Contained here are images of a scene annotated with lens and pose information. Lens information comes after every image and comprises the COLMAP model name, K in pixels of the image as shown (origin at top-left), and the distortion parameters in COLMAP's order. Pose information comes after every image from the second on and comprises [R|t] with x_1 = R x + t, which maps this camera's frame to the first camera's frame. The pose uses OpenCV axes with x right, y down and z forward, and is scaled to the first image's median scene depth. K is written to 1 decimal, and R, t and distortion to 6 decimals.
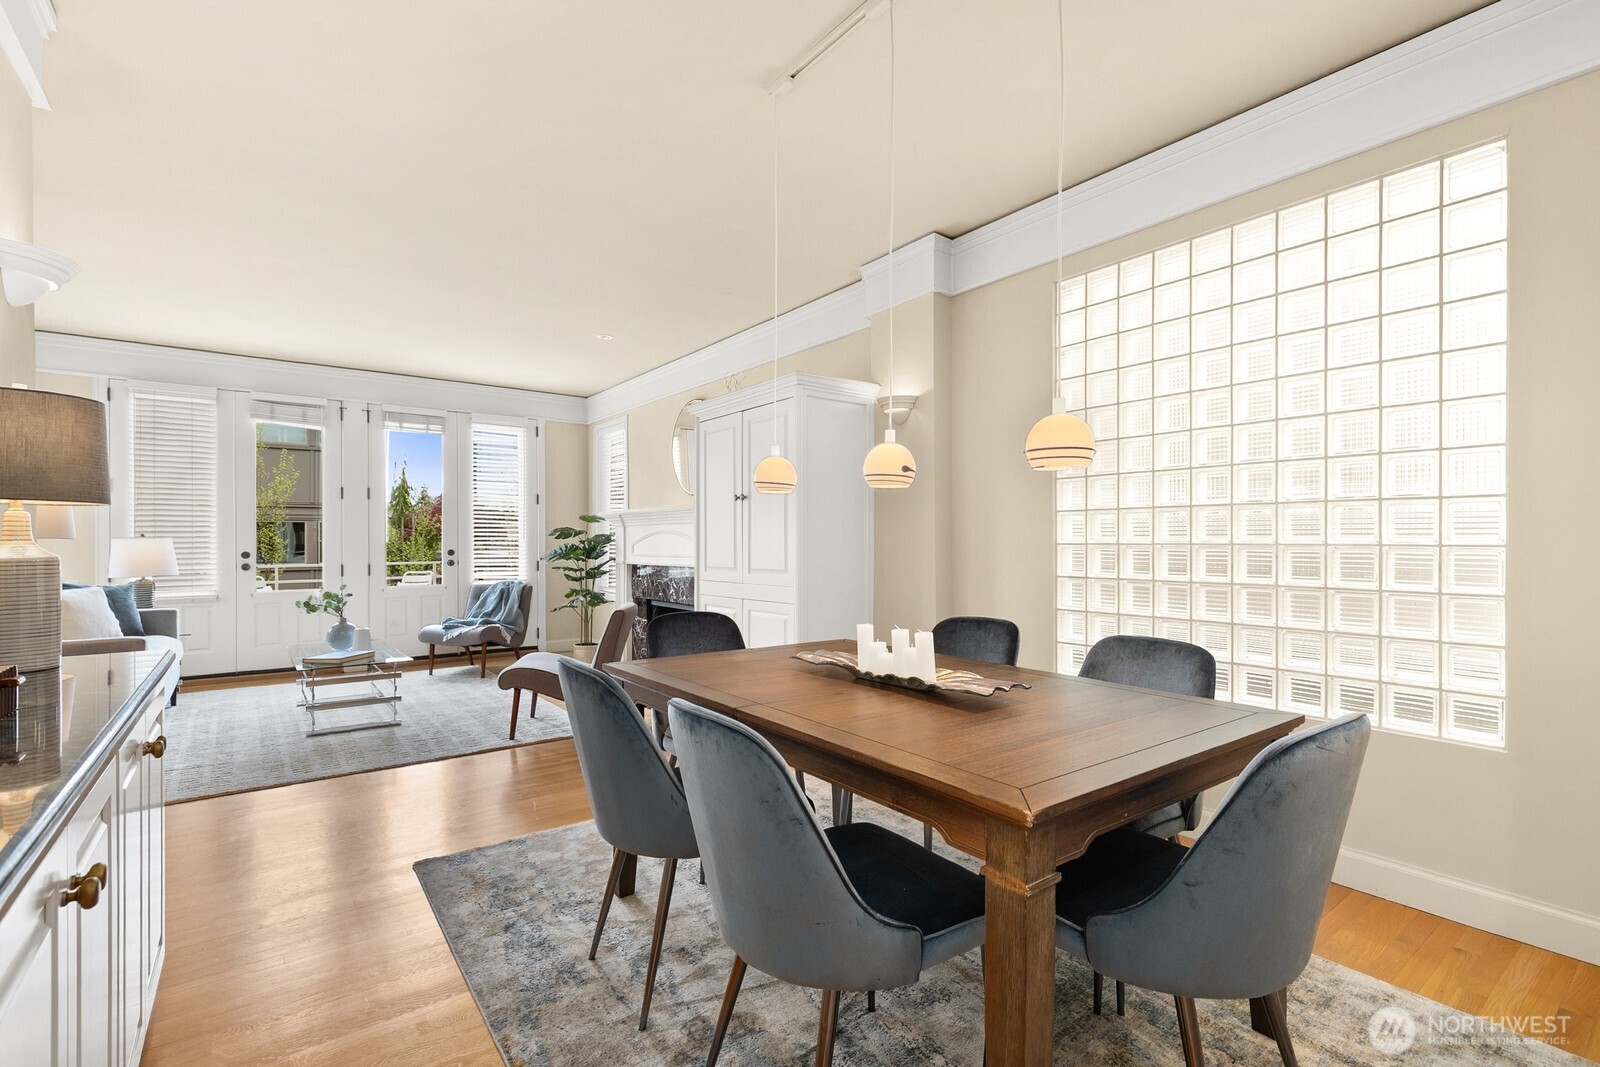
lens RADIAL K [[726.8, 0, 789.5], [0, 726.8, 540.9], [0, 0, 1]] dist [0.016702, -0.002596]
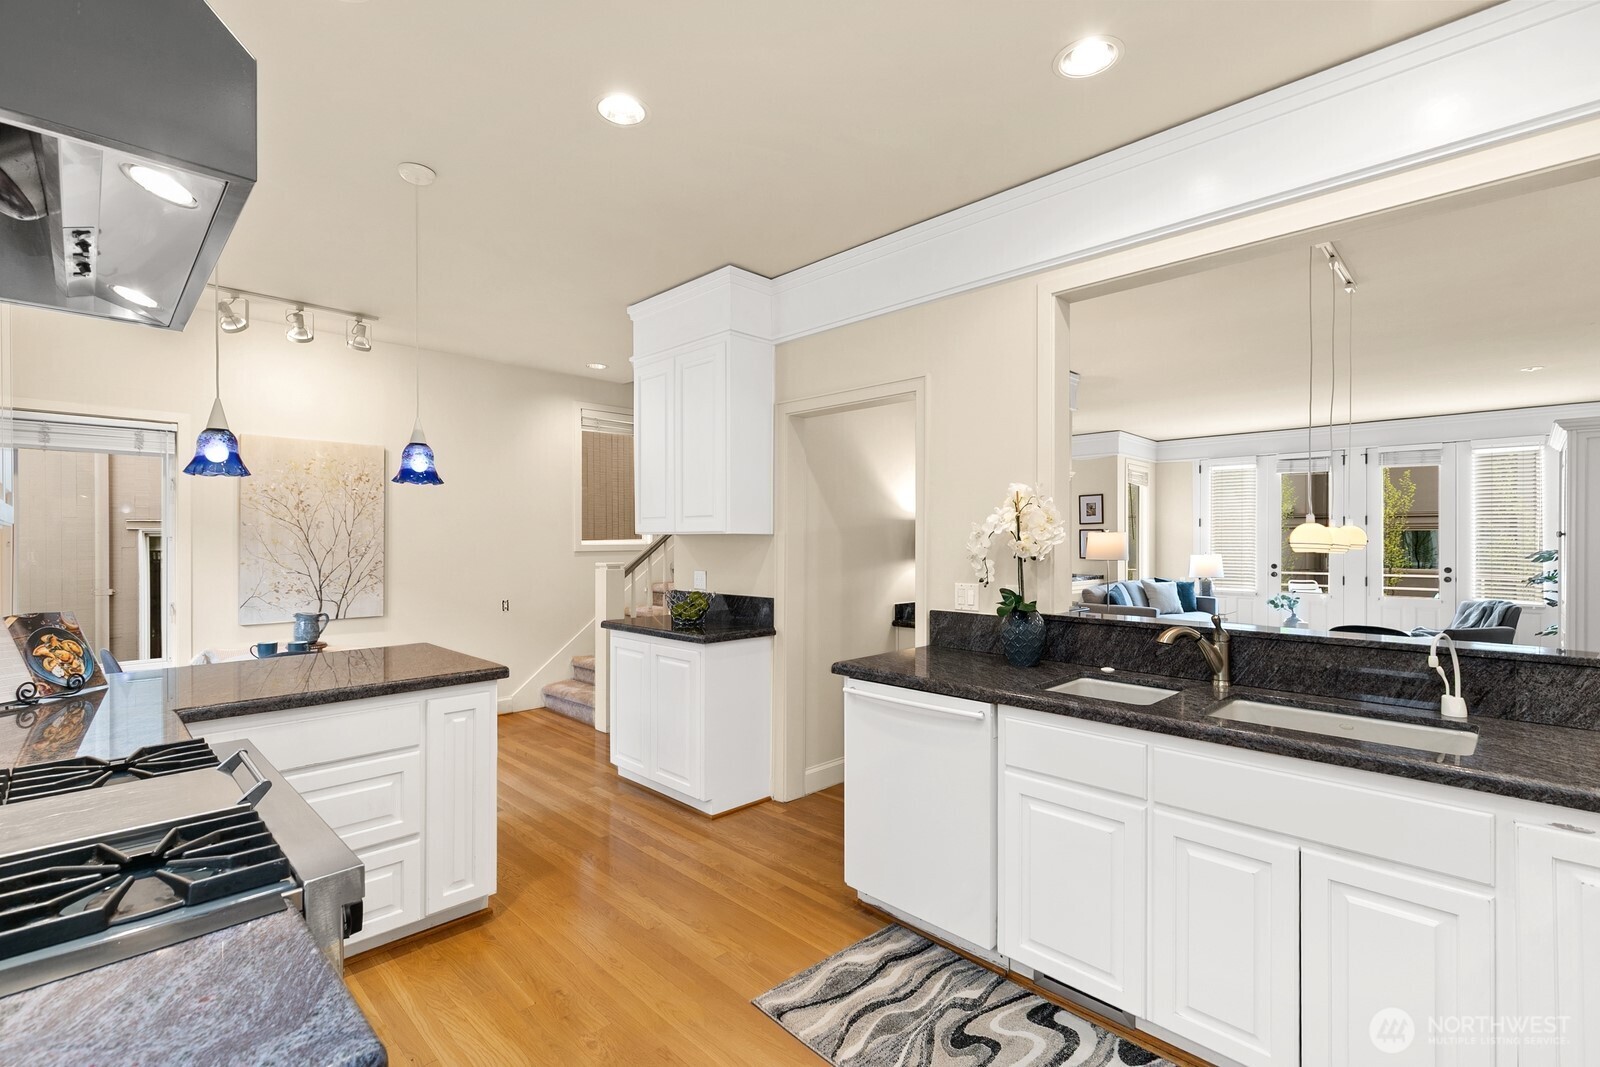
lens RADIAL K [[726.8, 0, 797.0], [0, 726.8, 533.6], [0, 0, 1]] dist [0.016702, -0.002596]
pose [[0.158026, -0.000115, -0.987435, 0.530993], [-0.000017, 1.000000, -0.000120, -0.043434], [0.987435, 0.000036, 0.158026, -0.168143]]
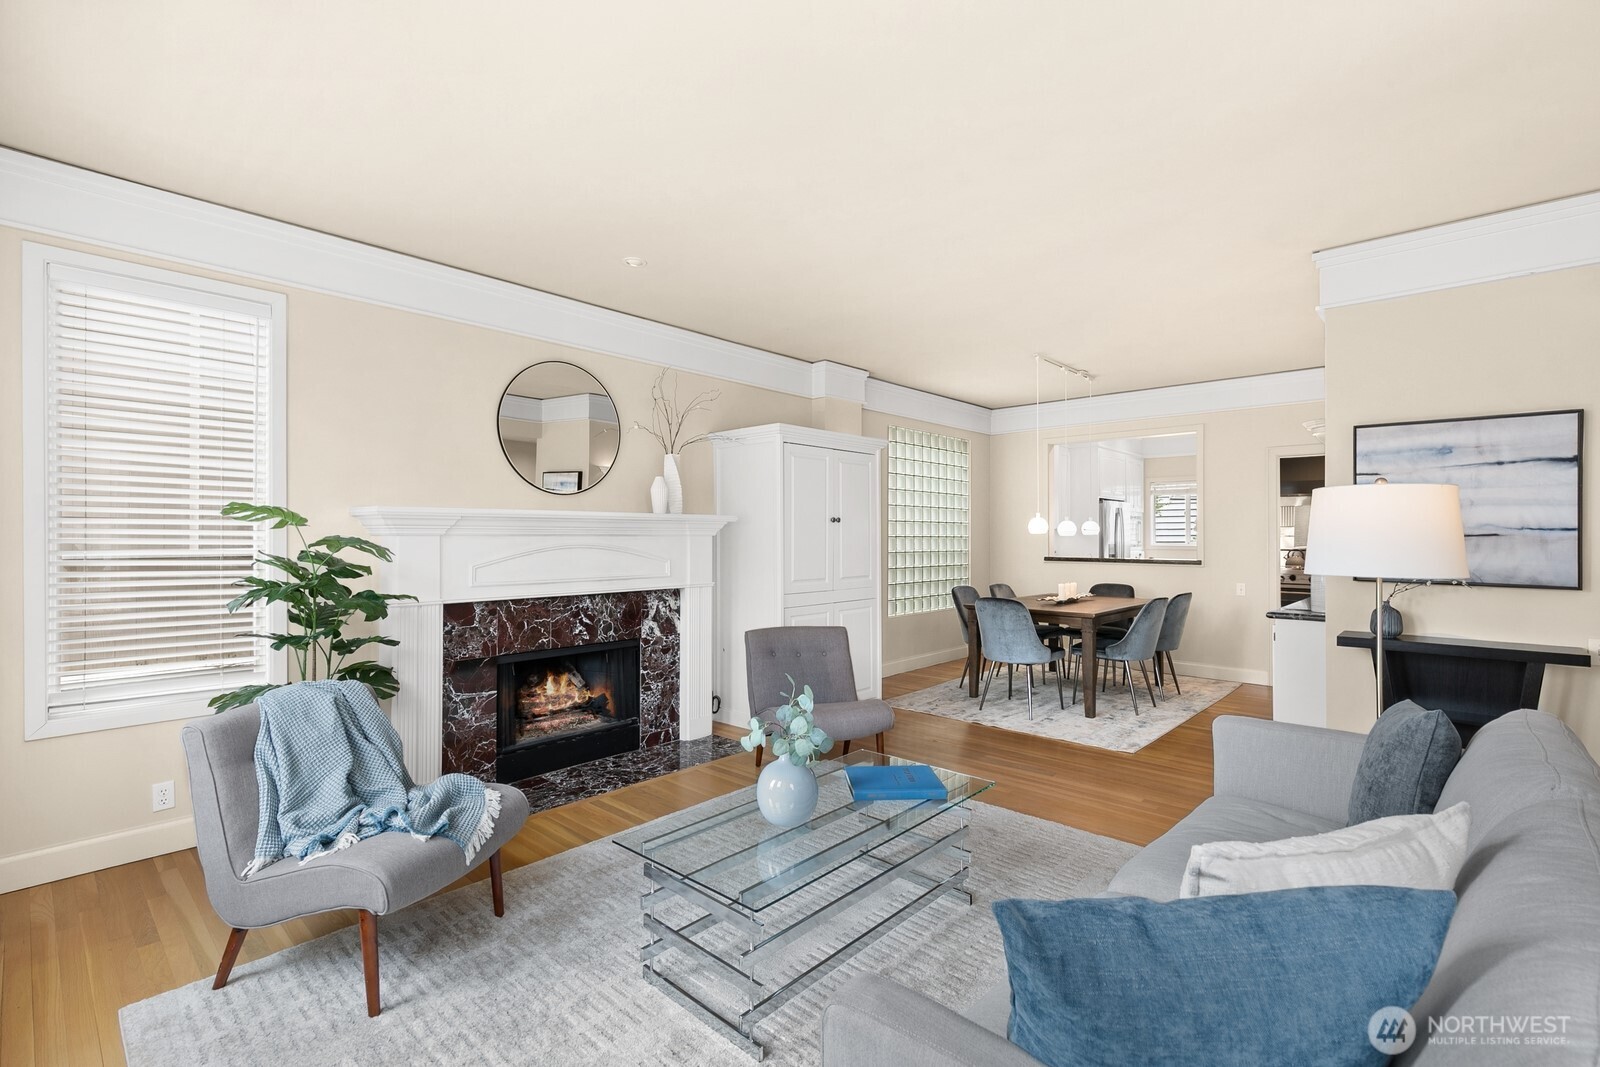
lens RADIAL K [[726.8, 0, 811.2], [0, 726.8, 528.0], [0, 0, 1]] dist [0.016702, -0.002596]
pose [[-0.196090, 0.008292, 0.980551, -0.822629], [-0.006532, 0.999931, -0.009762, -0.022599], [-0.980564, -0.008319, -0.196022, 0.839443]]
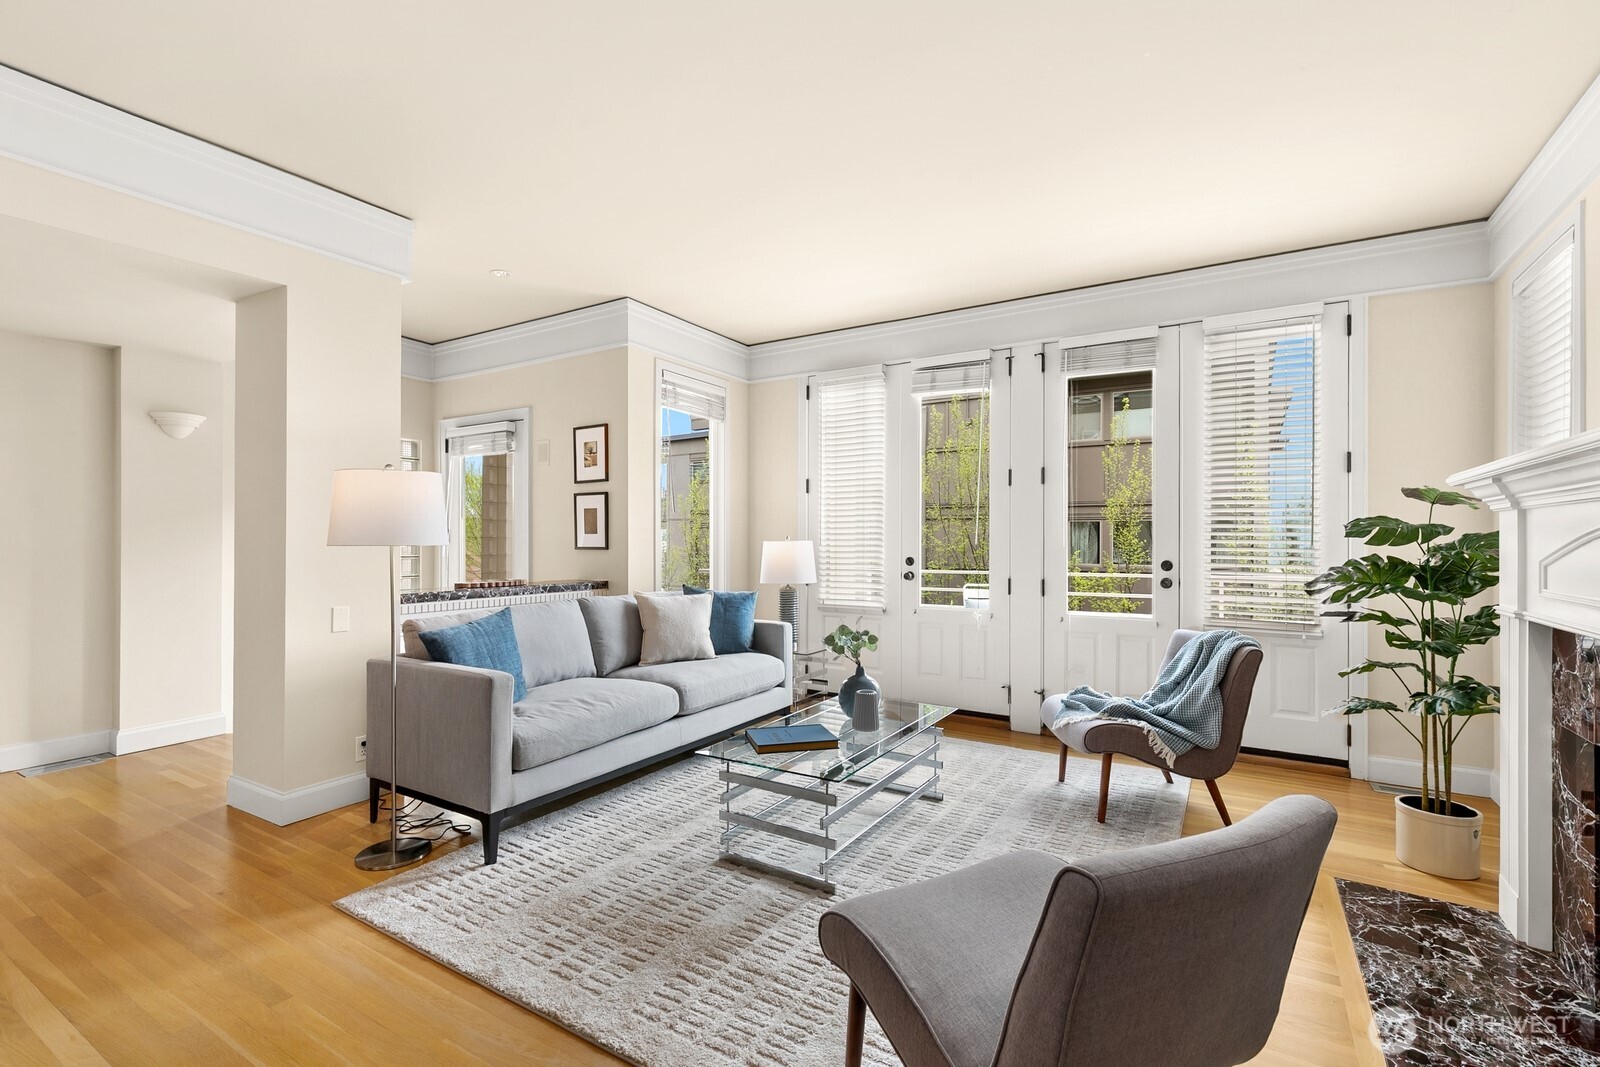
lens RADIAL K [[726.8, 0, 800.4], [0, 726.8, 529.6], [0, 0, 1]] dist [0.016702, -0.002596]
pose [[0.376499, -0.007890, -0.926383, -0.033928], [-0.002150, 0.999954, -0.009390, -0.007561], [0.926414, 0.005528, 0.376465, 0.556712]]
